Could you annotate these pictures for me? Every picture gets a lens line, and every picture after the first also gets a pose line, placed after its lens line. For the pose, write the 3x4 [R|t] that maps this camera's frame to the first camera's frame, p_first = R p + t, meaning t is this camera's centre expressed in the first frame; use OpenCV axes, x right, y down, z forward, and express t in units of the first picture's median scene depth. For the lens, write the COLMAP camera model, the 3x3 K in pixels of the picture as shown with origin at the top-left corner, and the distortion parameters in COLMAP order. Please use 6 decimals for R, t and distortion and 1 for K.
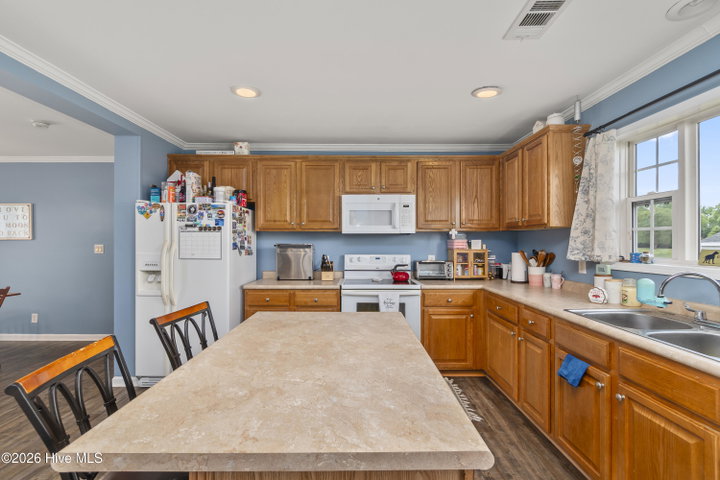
lens RADIAL K [[308.2, 0, 359.3], [0, 308.2, 244.2], [0, 0, 1]] dist [-0.006906, 0.002133]
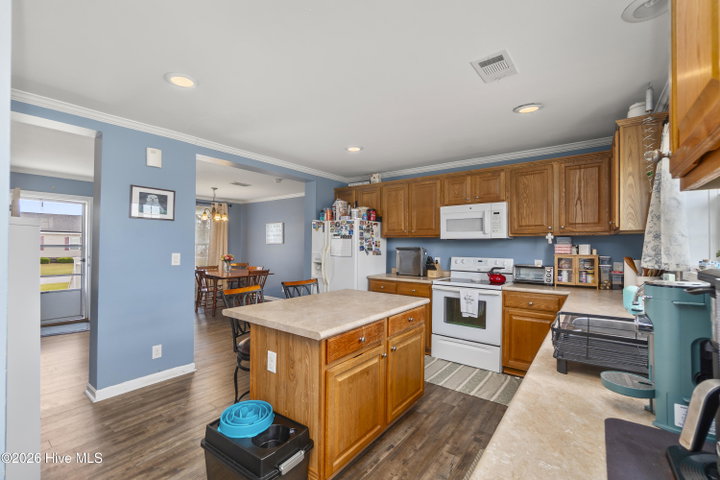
lens RADIAL K [[308.2, 0, 360.5], [0, 308.2, 241.0], [0, 0, 1]] dist [-0.006906, 0.002133]
pose [[0.796546, -0.003853, -0.604565, 0.420142], [-0.009030, 0.999792, -0.018270, -0.001903], [0.604510, 0.020013, 0.796346, -0.147780]]
